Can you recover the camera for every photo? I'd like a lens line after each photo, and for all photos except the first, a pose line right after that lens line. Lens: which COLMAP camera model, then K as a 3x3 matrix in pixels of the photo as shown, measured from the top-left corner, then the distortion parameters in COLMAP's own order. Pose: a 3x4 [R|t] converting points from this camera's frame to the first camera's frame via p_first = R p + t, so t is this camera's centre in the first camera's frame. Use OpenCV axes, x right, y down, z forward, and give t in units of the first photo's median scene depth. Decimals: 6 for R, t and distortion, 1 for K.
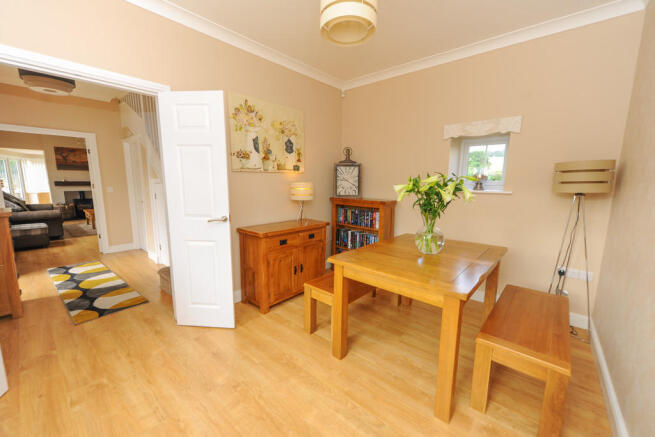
lens RADIAL K [[257.8, 0, 324.8], [0, 257.8, 219.2], [0, 0, 1]] dist [0.005357, -0.001077]
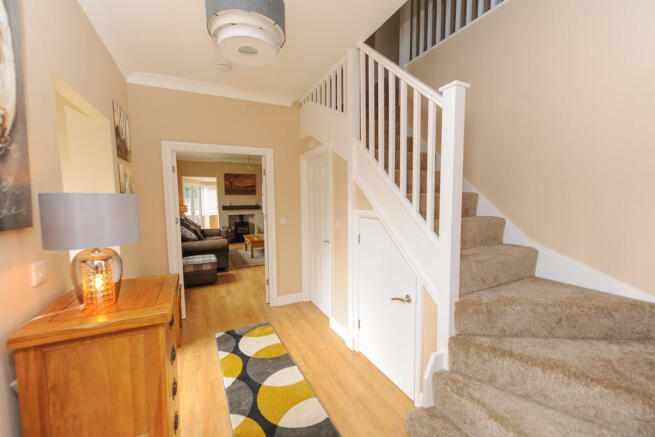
lens RADIAL K [[257.8, 0, 329.1], [0, 257.8, 219.5], [0, 0, 1]] dist [0.005357, -0.001077]
pose [[0.922127, 0.013416, -0.386655, -0.343252], [-0.038809, 0.997565, -0.057942, -0.067502], [0.384937, 0.068435, 0.920402, 0.297482]]
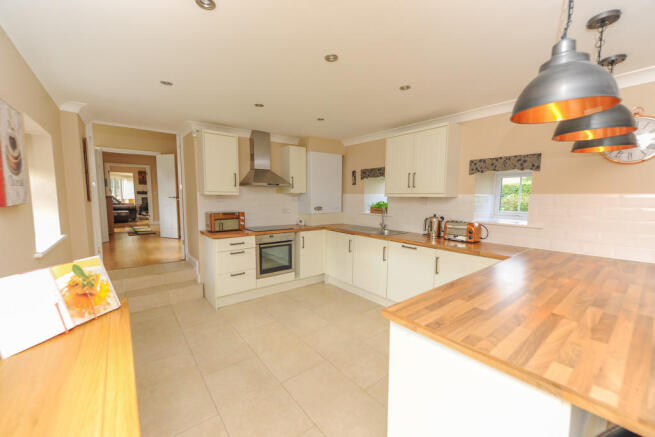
lens RADIAL K [[257.8, 0, 330.1], [0, 257.8, 222.1], [0, 0, 1]] dist [0.005357, -0.001077]
pose [[0.982602, 0.027070, -0.183738, 0.742309], [-0.036554, 0.998157, -0.048431, 0.130293], [0.182088, 0.054305, 0.981781, -0.603805]]
